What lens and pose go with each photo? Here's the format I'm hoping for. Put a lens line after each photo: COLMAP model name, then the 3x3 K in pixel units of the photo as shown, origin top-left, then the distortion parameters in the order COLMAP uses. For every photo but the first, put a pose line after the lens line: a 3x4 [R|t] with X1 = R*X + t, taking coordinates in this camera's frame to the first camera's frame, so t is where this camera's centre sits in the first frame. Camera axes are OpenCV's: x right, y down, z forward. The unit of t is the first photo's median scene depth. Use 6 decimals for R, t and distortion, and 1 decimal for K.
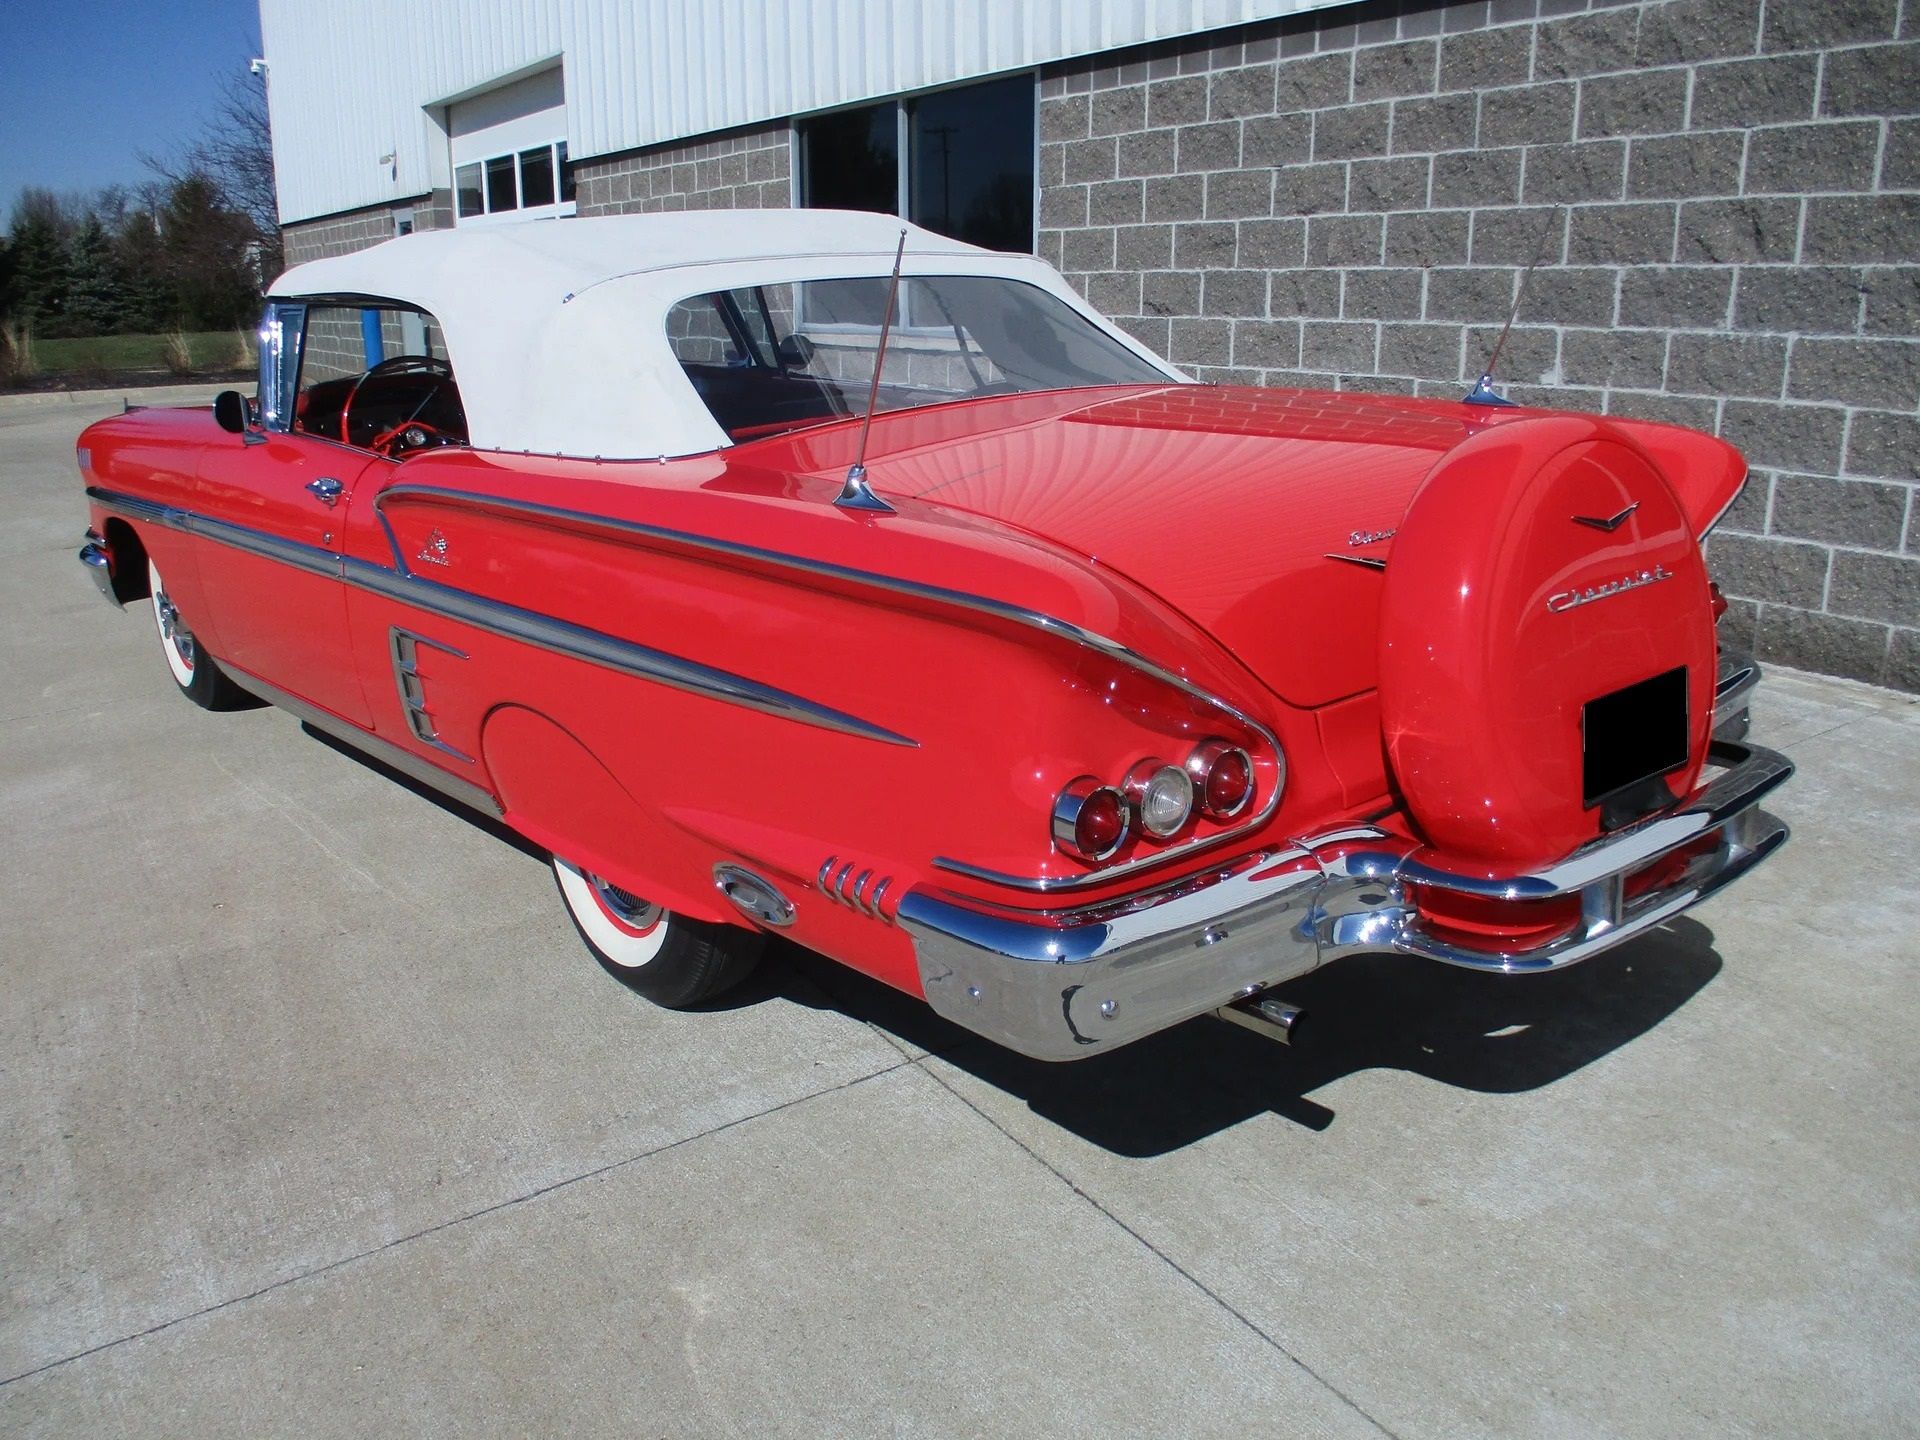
lens RADIAL K [[1626.2, 0, 936.2], [0, 1626.2, 692.3], [0, 0, 1]] dist [-0.033074, 0.009926]
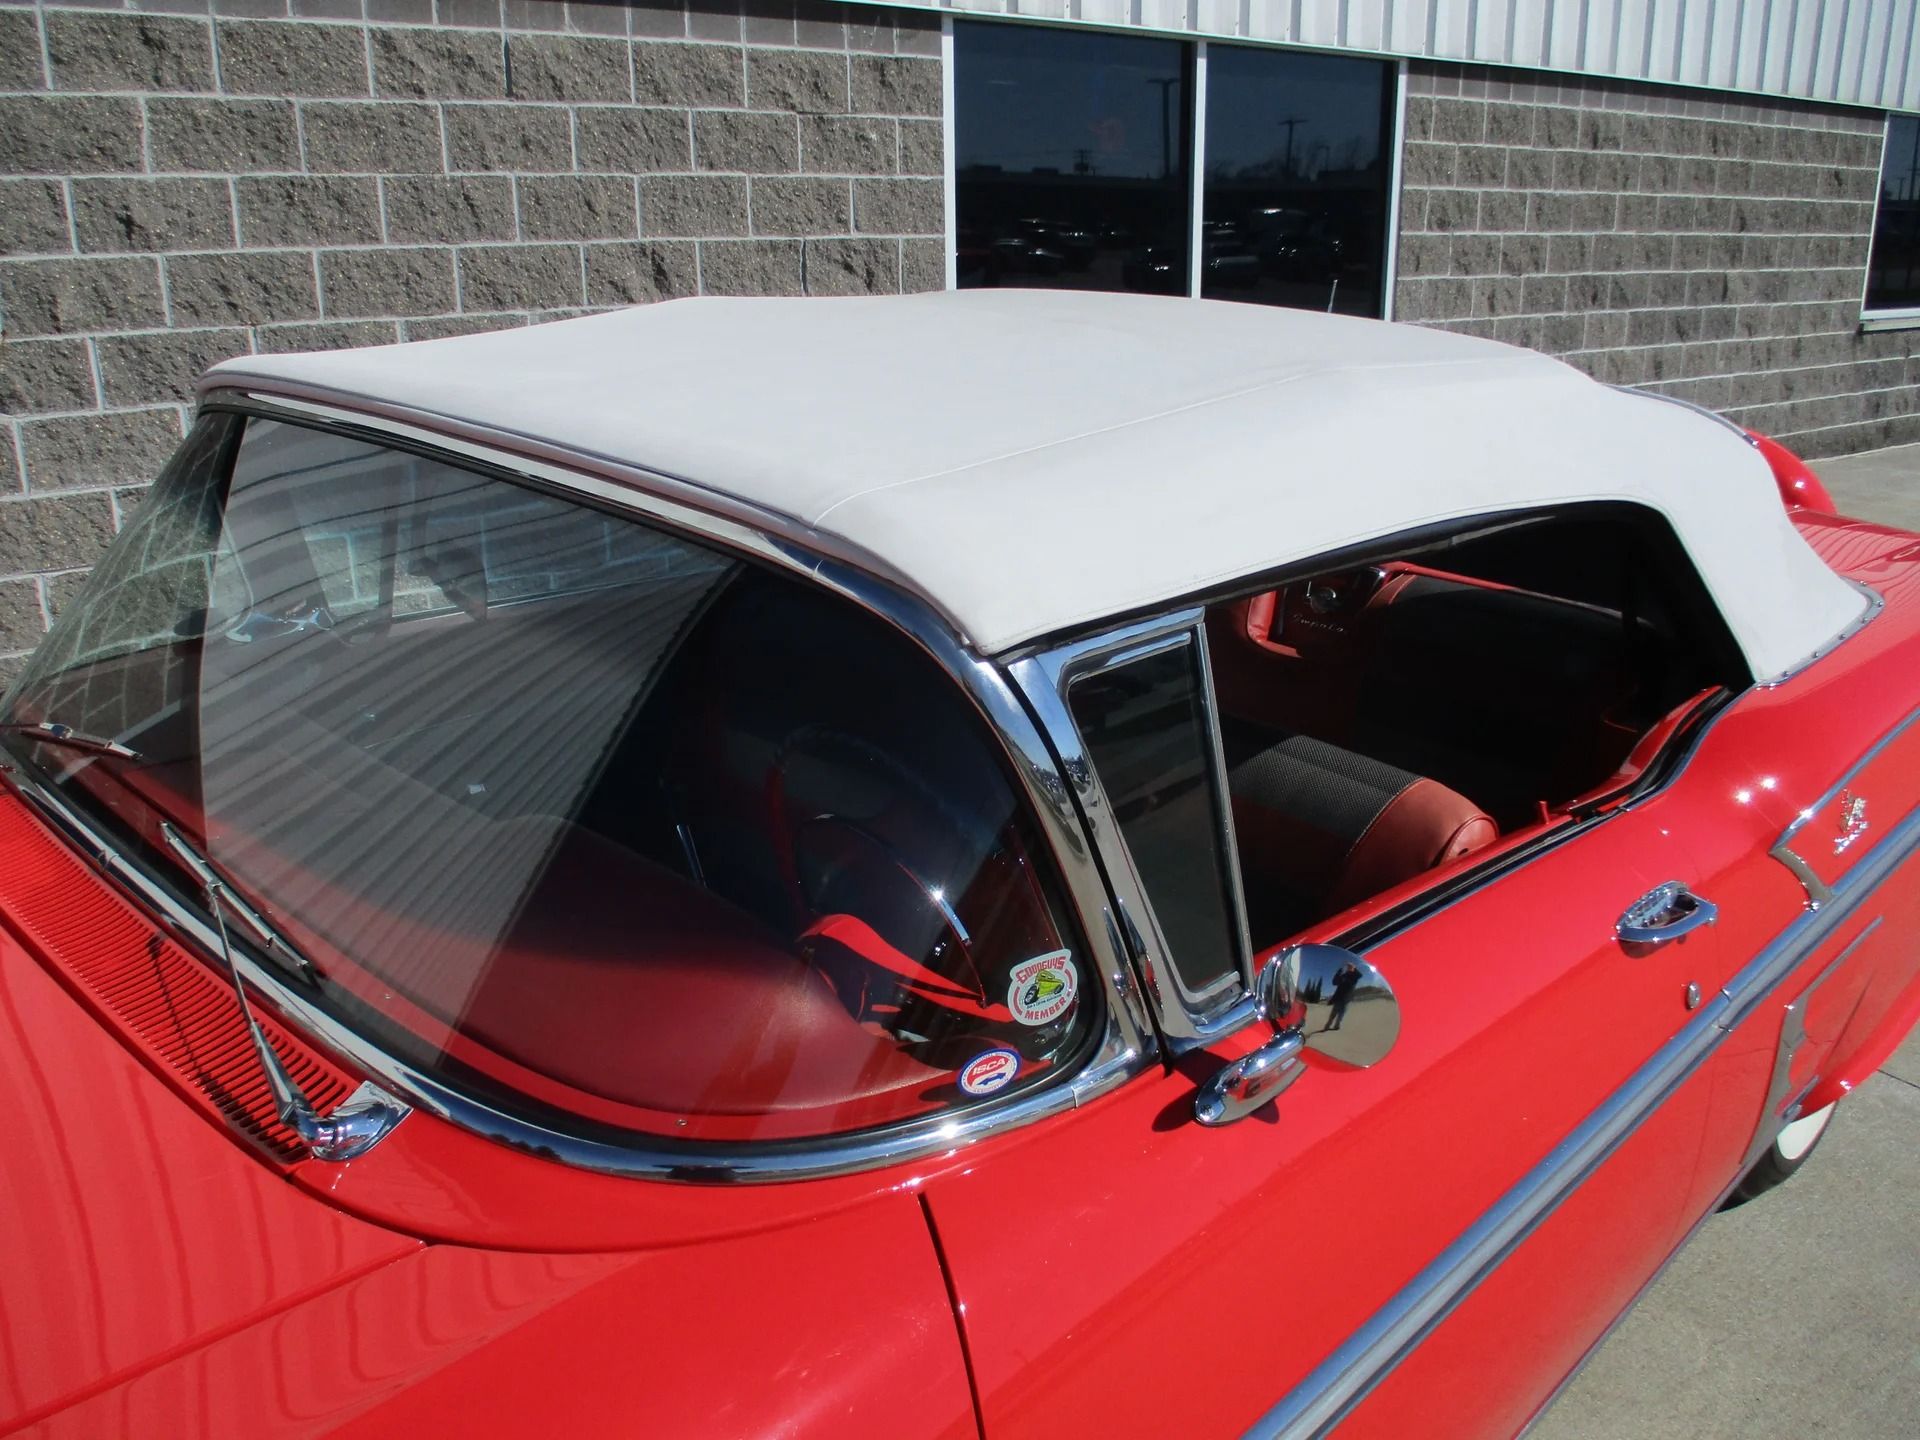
lens RADIAL K [[1626.2, 0, 956.5], [0, 1626.2, 701.2], [0, 0, 1]] dist [-0.033074, 0.009926]
pose [[-0.099967, -0.281513, 0.954336, -0.500950], [0.255671, 0.919667, 0.298068, -0.243563], [-0.961581, 0.273793, -0.019962, 0.751668]]
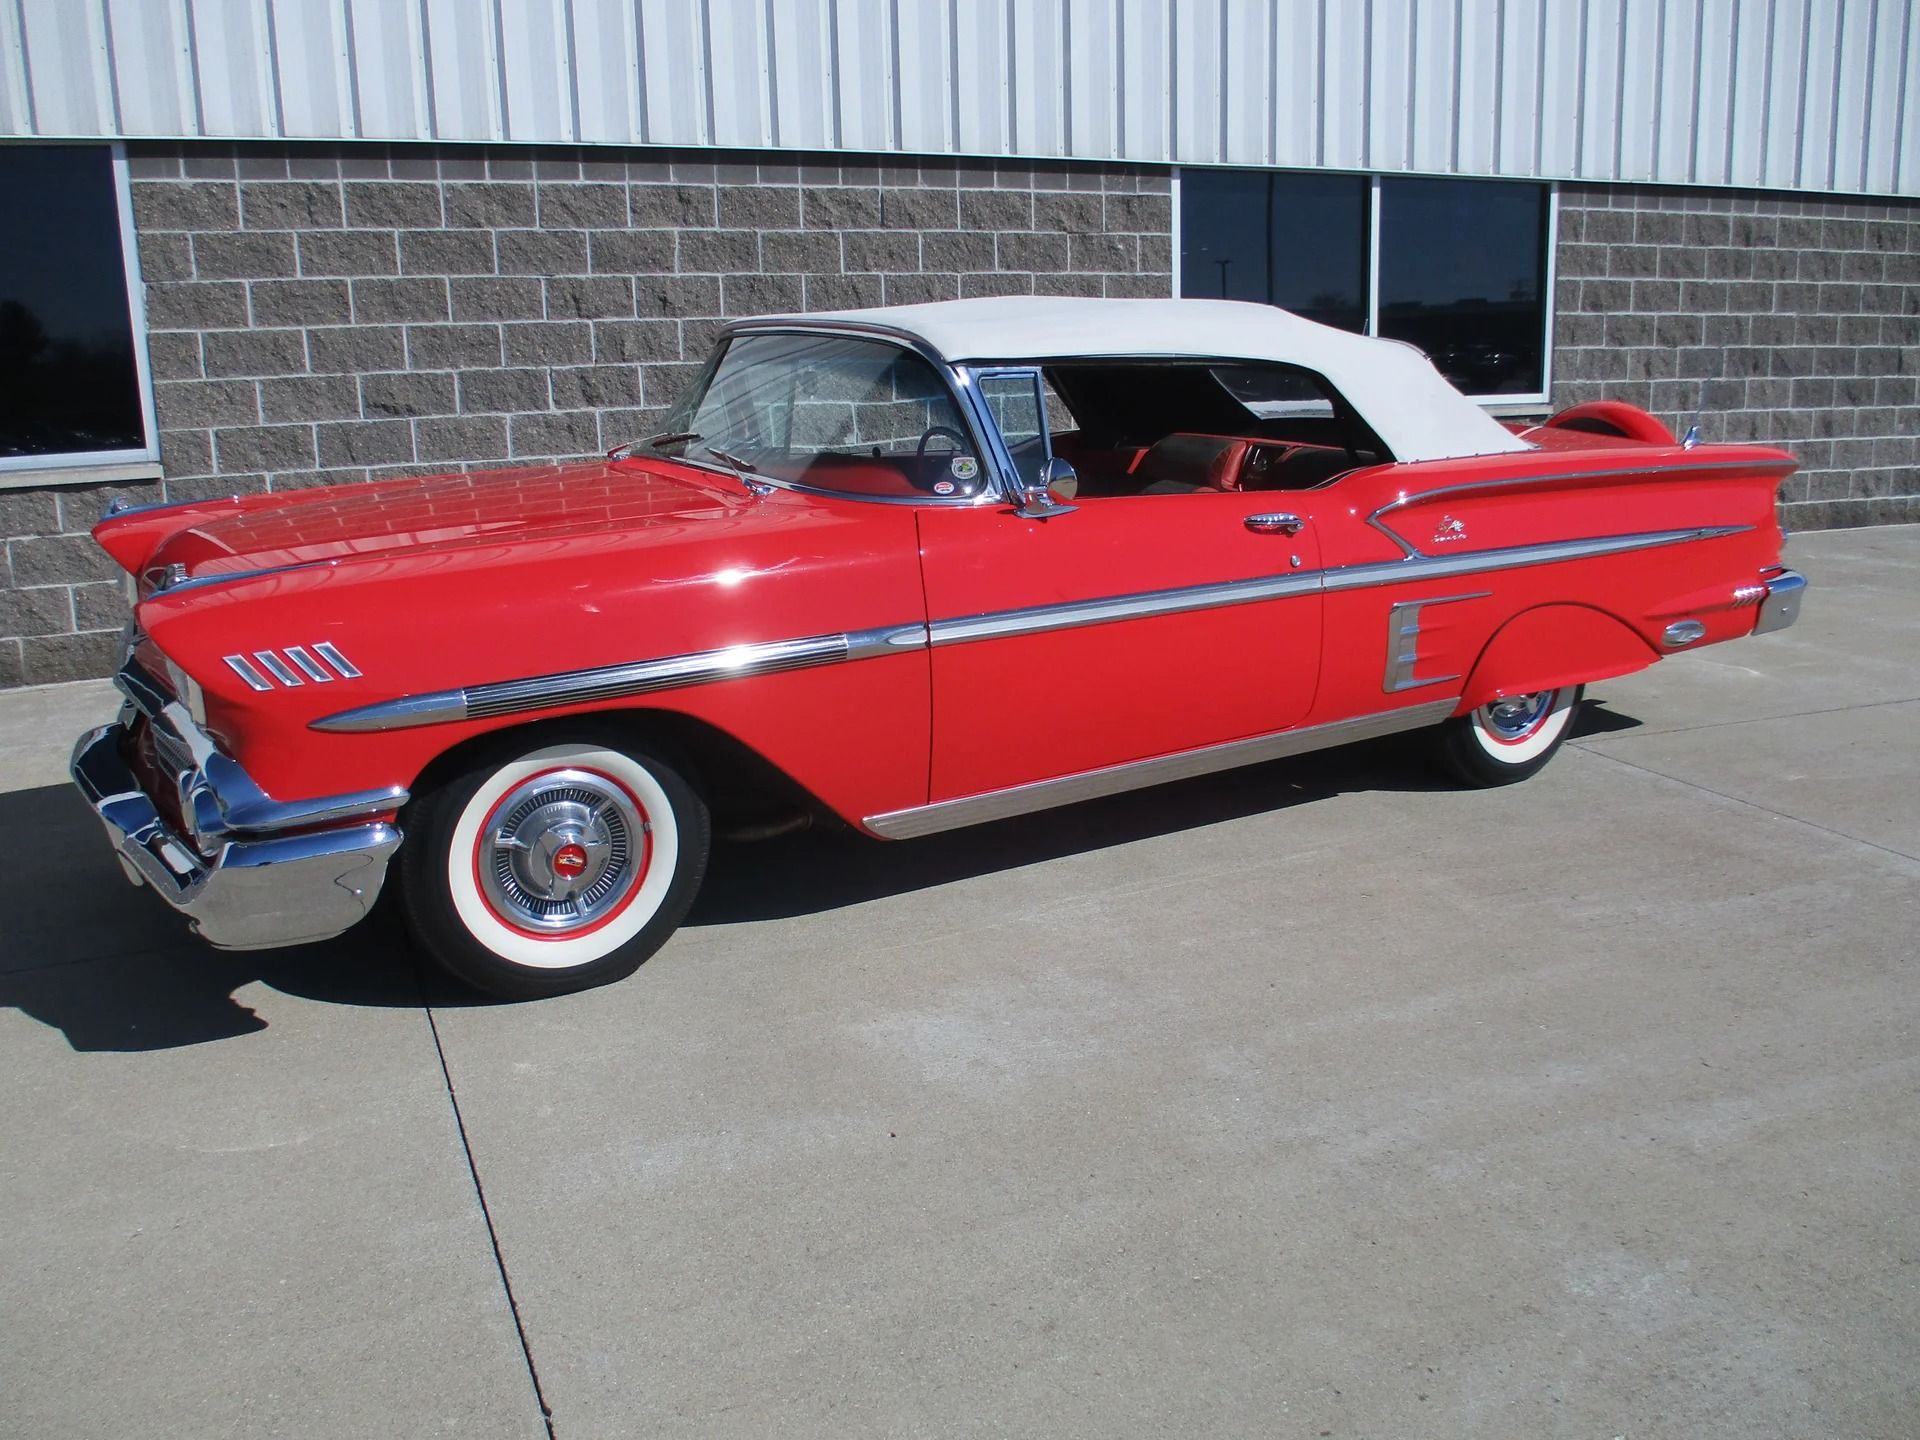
lens RADIAL K [[1626.2, 0, 955.3], [0, 1626.2, 693.9], [0, 0, 1]] dist [-0.033074, 0.009926]
pose [[0.151348, -0.191313, 0.969790, -0.973585], [0.271209, 0.951479, 0.145375, -0.150776], [-0.950547, 0.241014, 0.195891, 0.643215]]
